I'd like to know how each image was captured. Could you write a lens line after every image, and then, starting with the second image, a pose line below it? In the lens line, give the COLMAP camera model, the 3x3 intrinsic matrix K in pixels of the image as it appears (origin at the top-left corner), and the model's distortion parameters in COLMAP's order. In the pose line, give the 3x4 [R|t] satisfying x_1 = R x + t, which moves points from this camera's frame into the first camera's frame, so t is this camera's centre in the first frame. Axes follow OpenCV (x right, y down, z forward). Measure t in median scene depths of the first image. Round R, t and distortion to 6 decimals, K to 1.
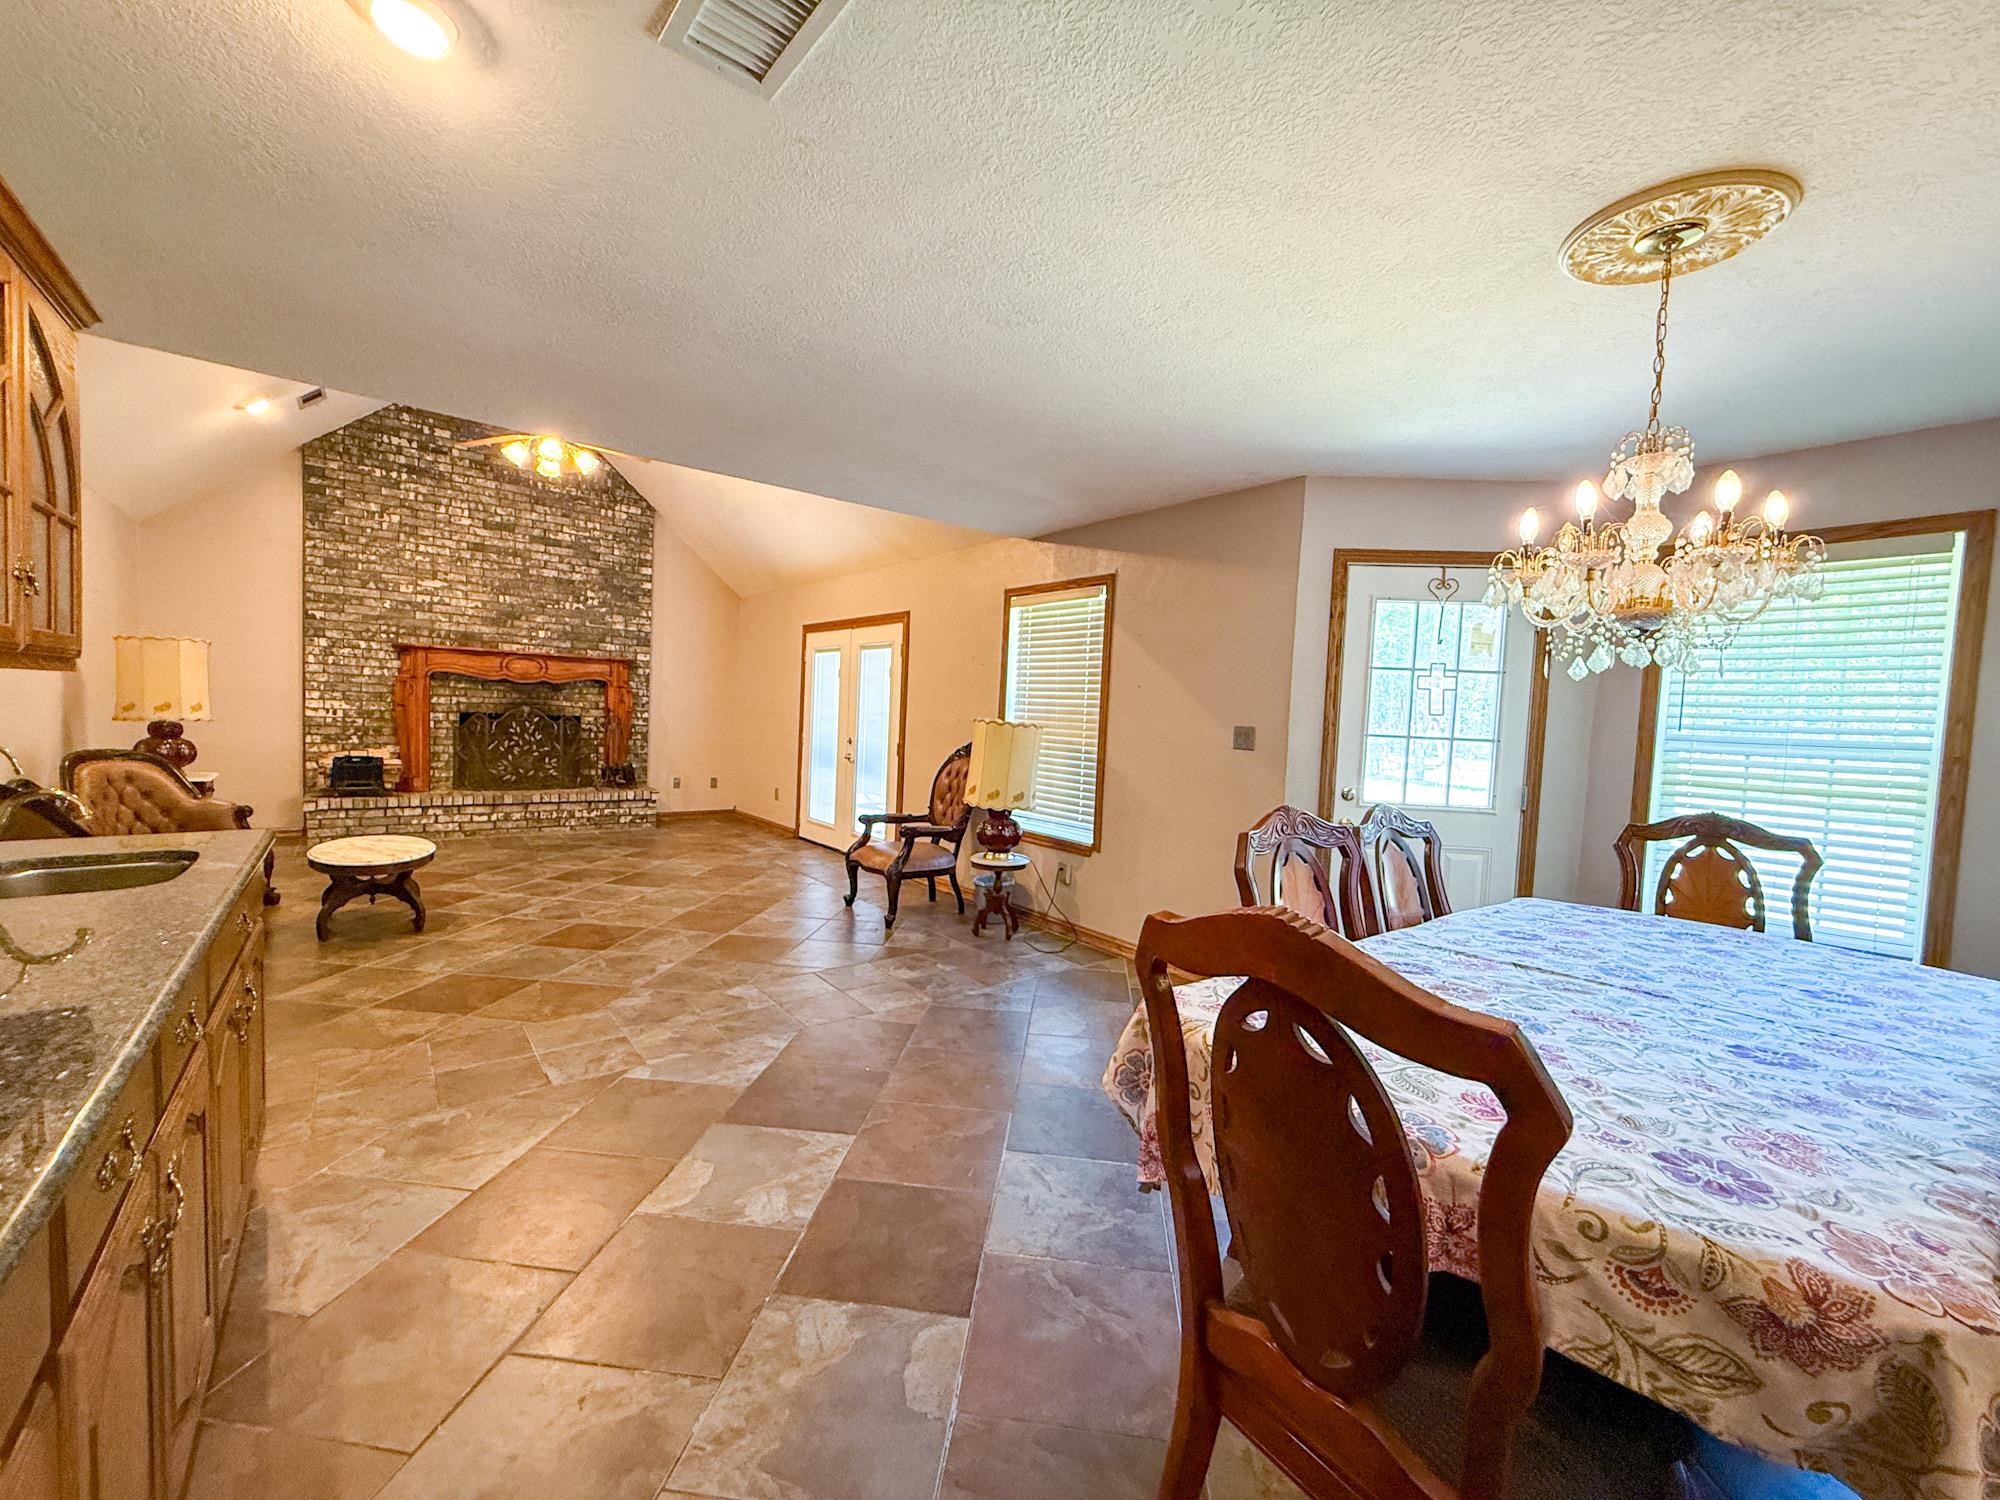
lens RADIAL K [[797.3, 0, 1000.4], [0, 797.3, 756.5], [0, 0, 1]] dist [0.001147, -0.000228]
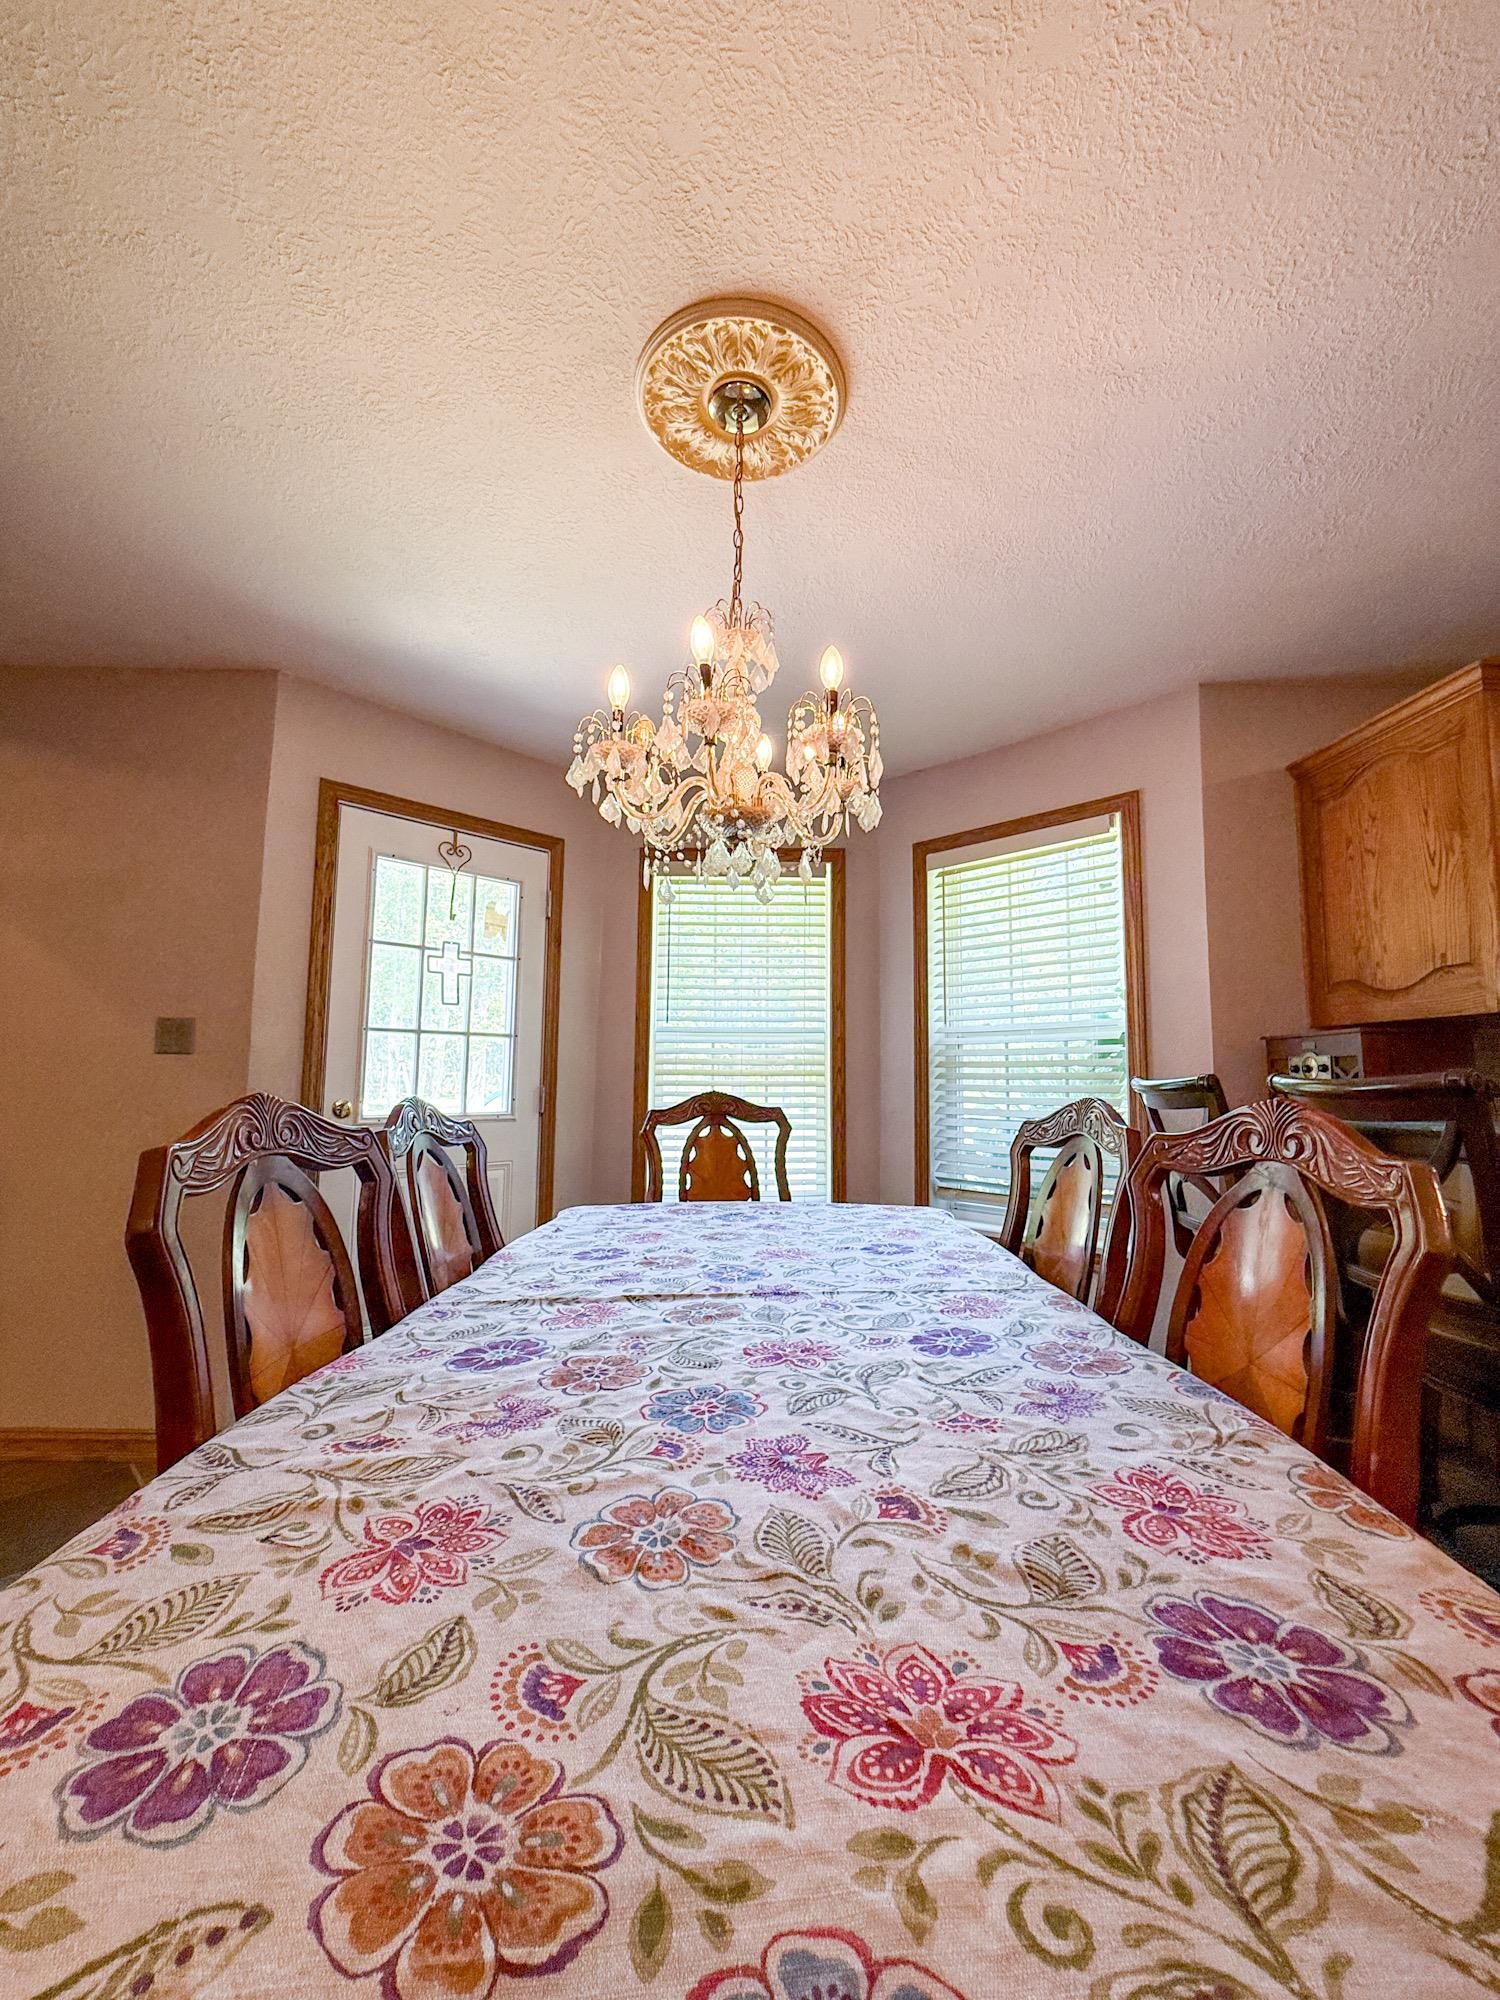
lens RADIAL K [[797.3, 0, 756.2], [0, 797.3, 1001.3], [0, 0, 1]] dist [0.001147, -0.000228]
pose [[0.608612, 0.037657, 0.792574, 0.050383], [0.061359, 0.993648, -0.094328, 0.024995], [-0.791092, 0.106041, 0.602436, 0.150138]]
